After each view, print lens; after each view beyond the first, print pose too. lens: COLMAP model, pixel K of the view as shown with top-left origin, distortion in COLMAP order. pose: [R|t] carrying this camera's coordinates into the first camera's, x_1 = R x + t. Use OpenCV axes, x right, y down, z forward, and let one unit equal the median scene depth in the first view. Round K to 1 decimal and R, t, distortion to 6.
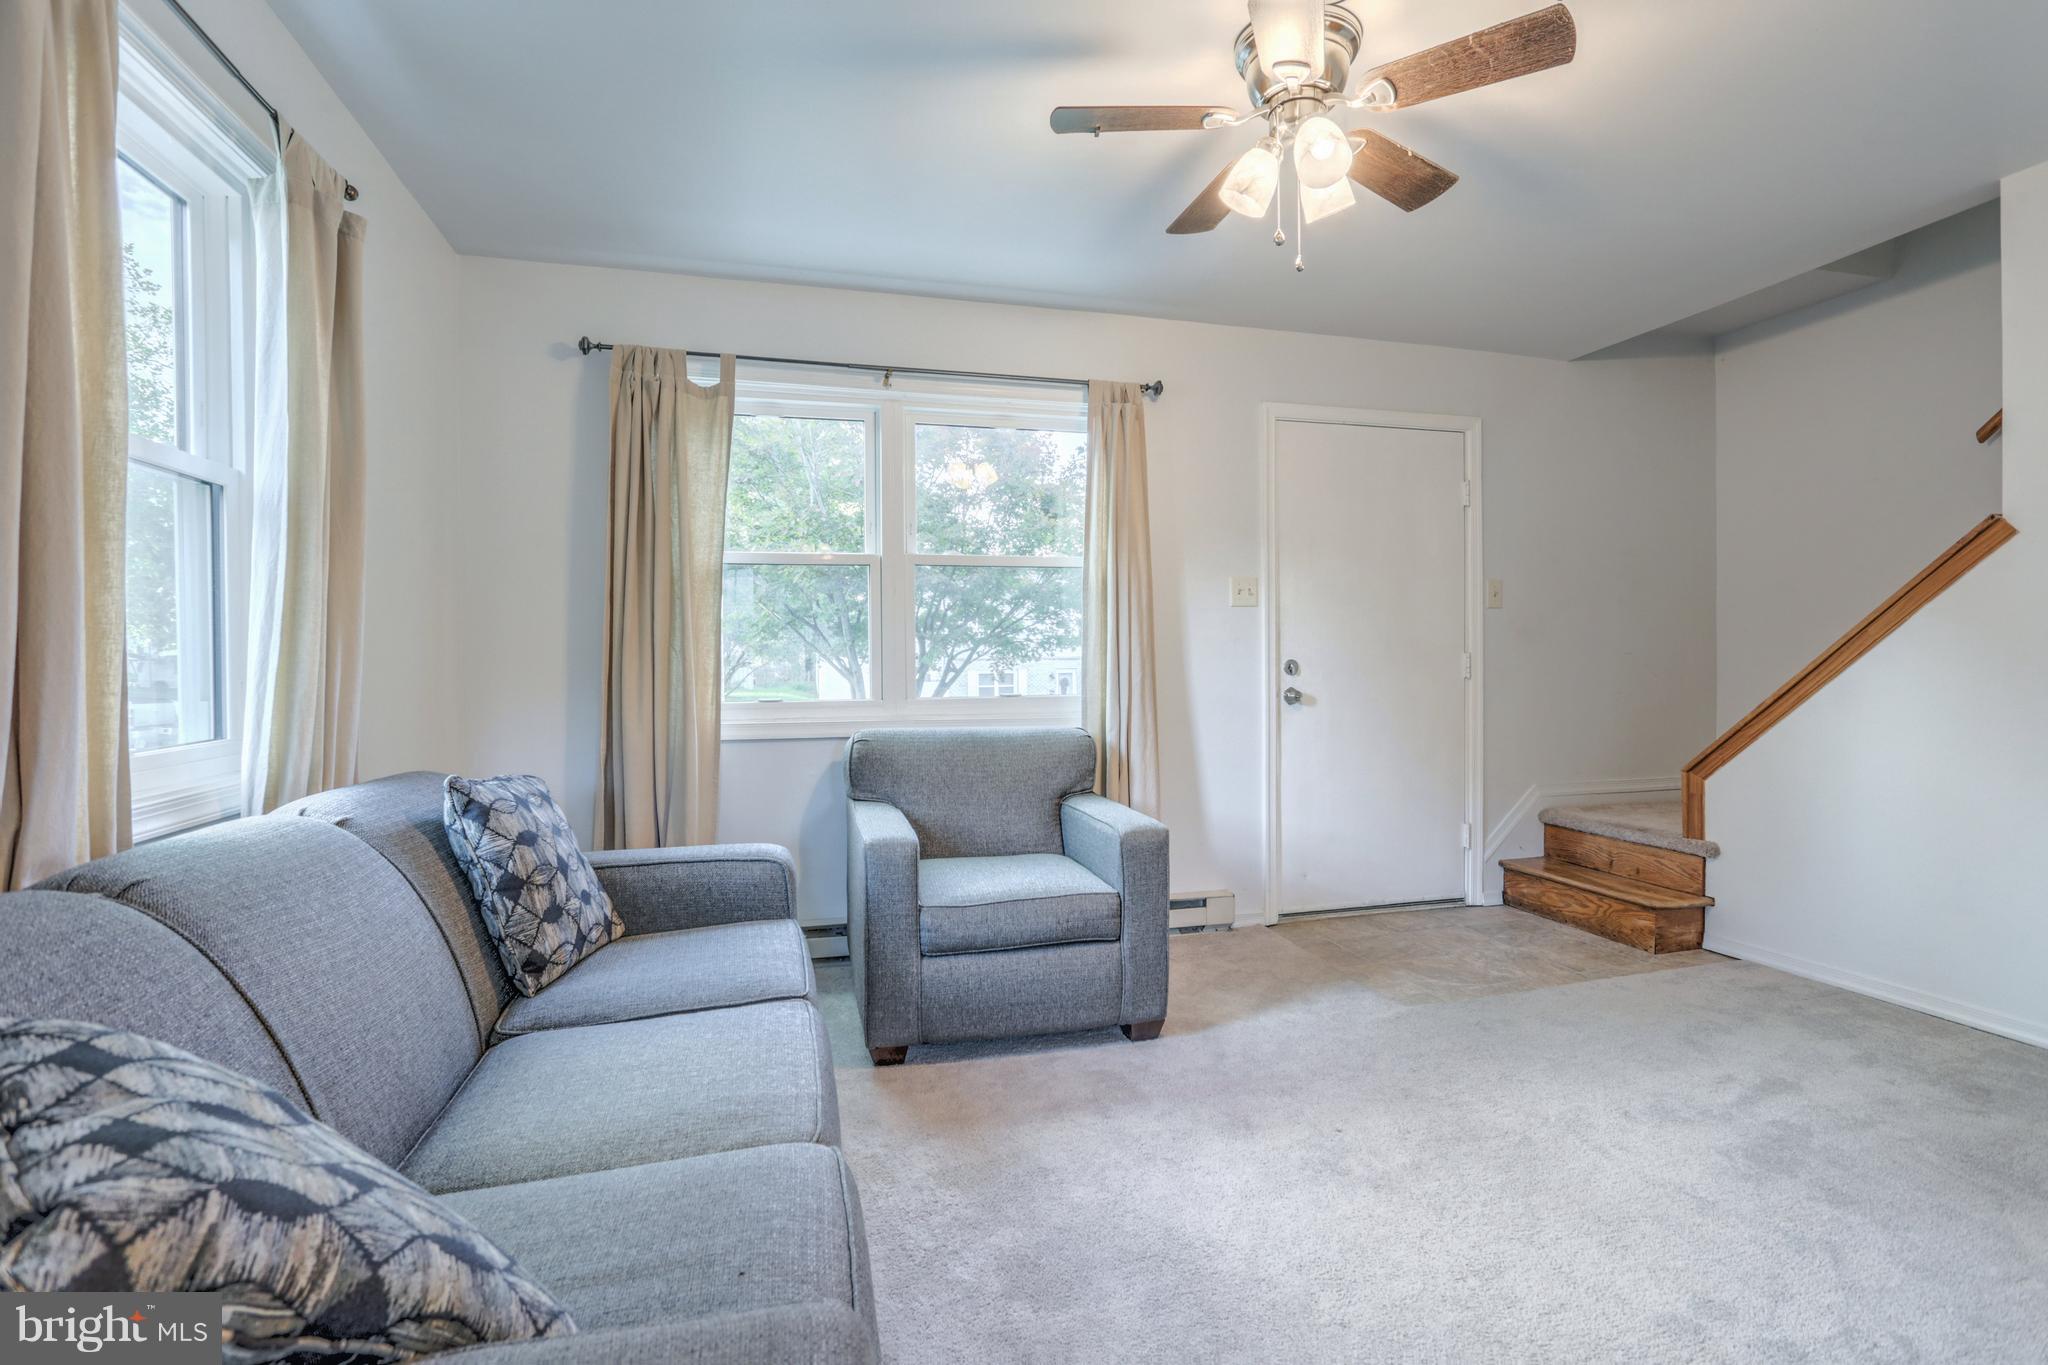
lens RADIAL K [[992.8, 0, 1055.2], [0, 992.8, 646.5], [0, 0, 1]] dist [-0.039726, 0.019159]
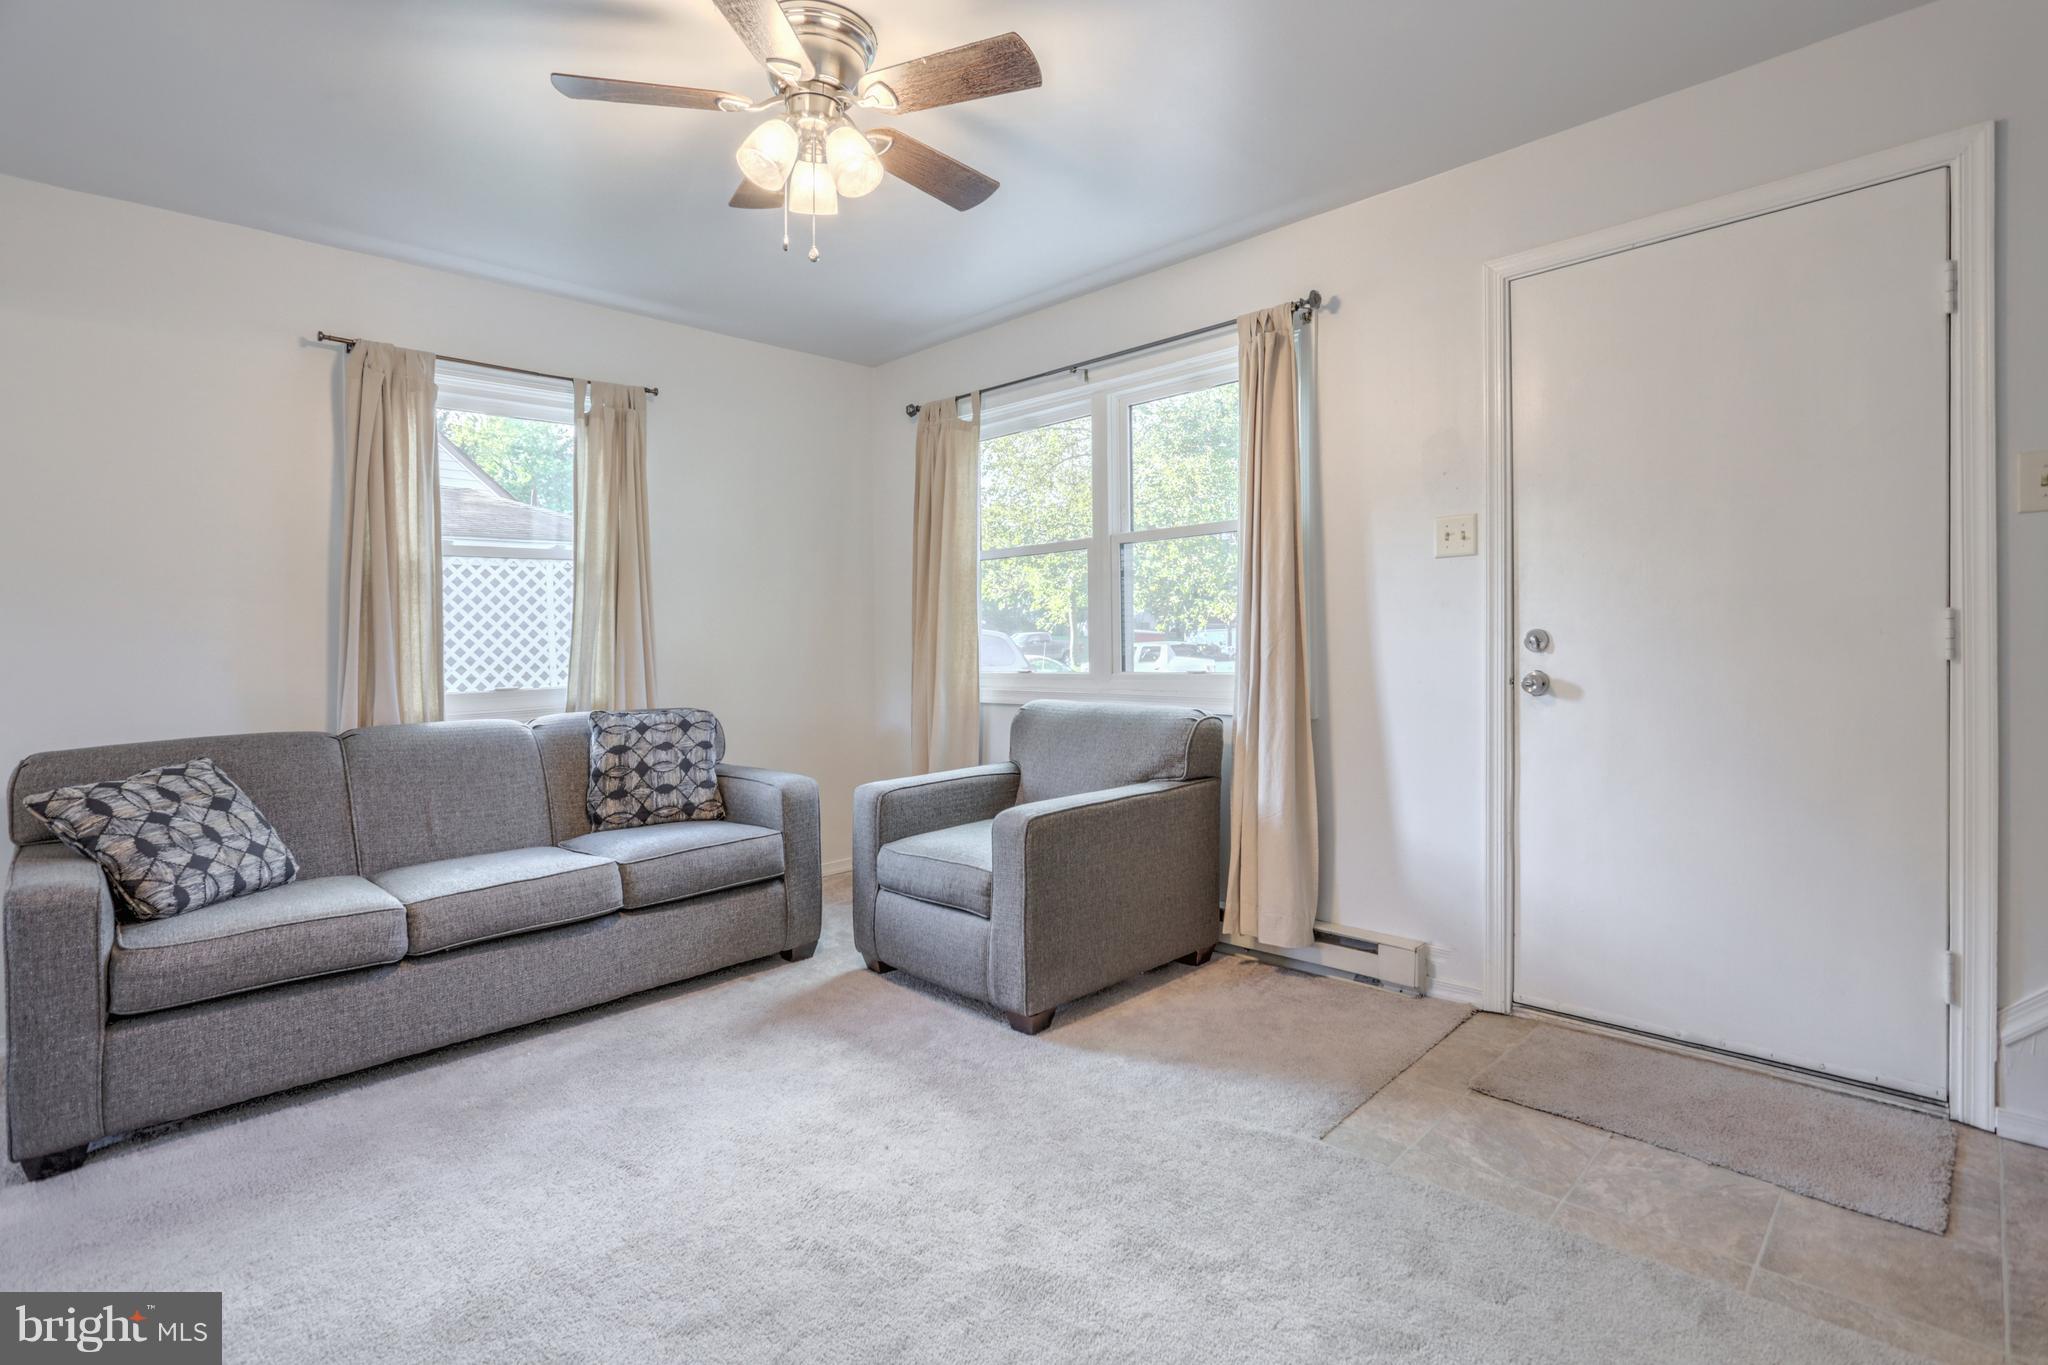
lens RADIAL K [[1002.7, 0, 1018.5], [0, 1002.7, 628.5], [0, 0, 1]] dist [-0.002983, -0.000454]
pose [[0.473224, -0.014995, -0.880814, 0.784677], [0.037033, 0.999310, 0.002884, -0.002356], [0.880163, -0.033984, 0.473453, 0.436962]]
